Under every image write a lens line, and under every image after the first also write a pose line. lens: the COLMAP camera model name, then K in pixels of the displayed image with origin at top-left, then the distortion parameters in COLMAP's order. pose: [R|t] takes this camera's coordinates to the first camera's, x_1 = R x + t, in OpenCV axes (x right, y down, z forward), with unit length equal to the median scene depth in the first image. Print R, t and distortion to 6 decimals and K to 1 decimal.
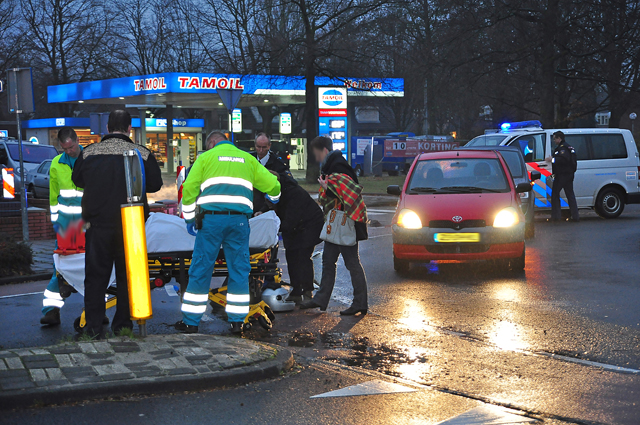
lens RADIAL K [[1305.5, 0, 320.0], [0, 1305.5, 212.5], [0, 0, 1]] dist [0.151844, 0.252044]
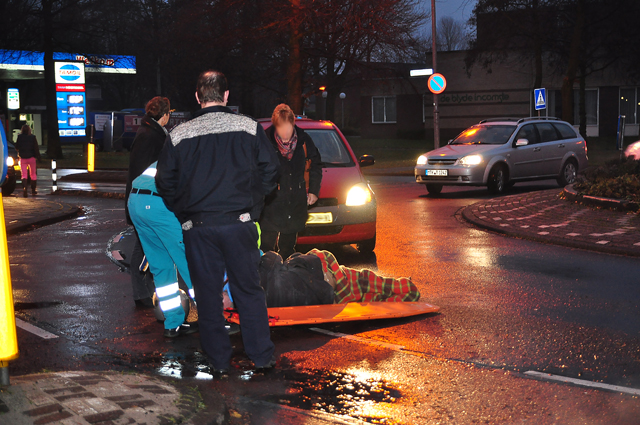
lens RADIAL K [[1196.7, 0, 320.0], [0, 1196.7, 212.5], [0, 0, 1]] dist [0.230188, 0.062389]
pose [[0.973192, -0.020619, 0.229069, -0.018404], [0.015293, 0.999570, 0.024999, -0.001290], [-0.229486, -0.020825, 0.973089, 0.053544]]
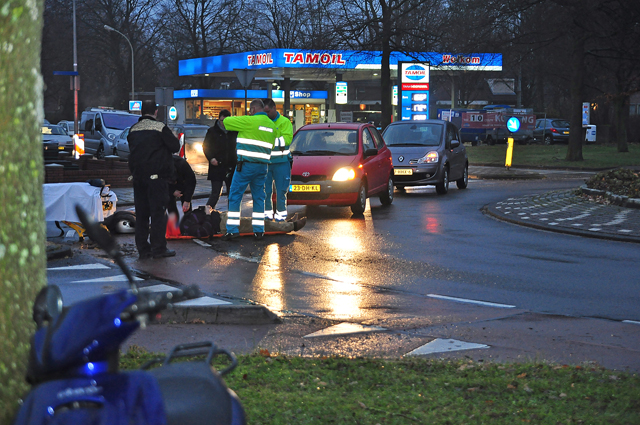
lens RADIAL K [[1305.5, 0, 320.0], [0, 1305.5, 212.5], [0, 0, 1]] dist [0.151844, 0.252044]
pose [[0.990563, 0.018753, -0.135766, 0.079756], [-0.015657, 0.999593, 0.023838, 0.003152], [0.136157, -0.021487, 0.990454, -0.085226]]
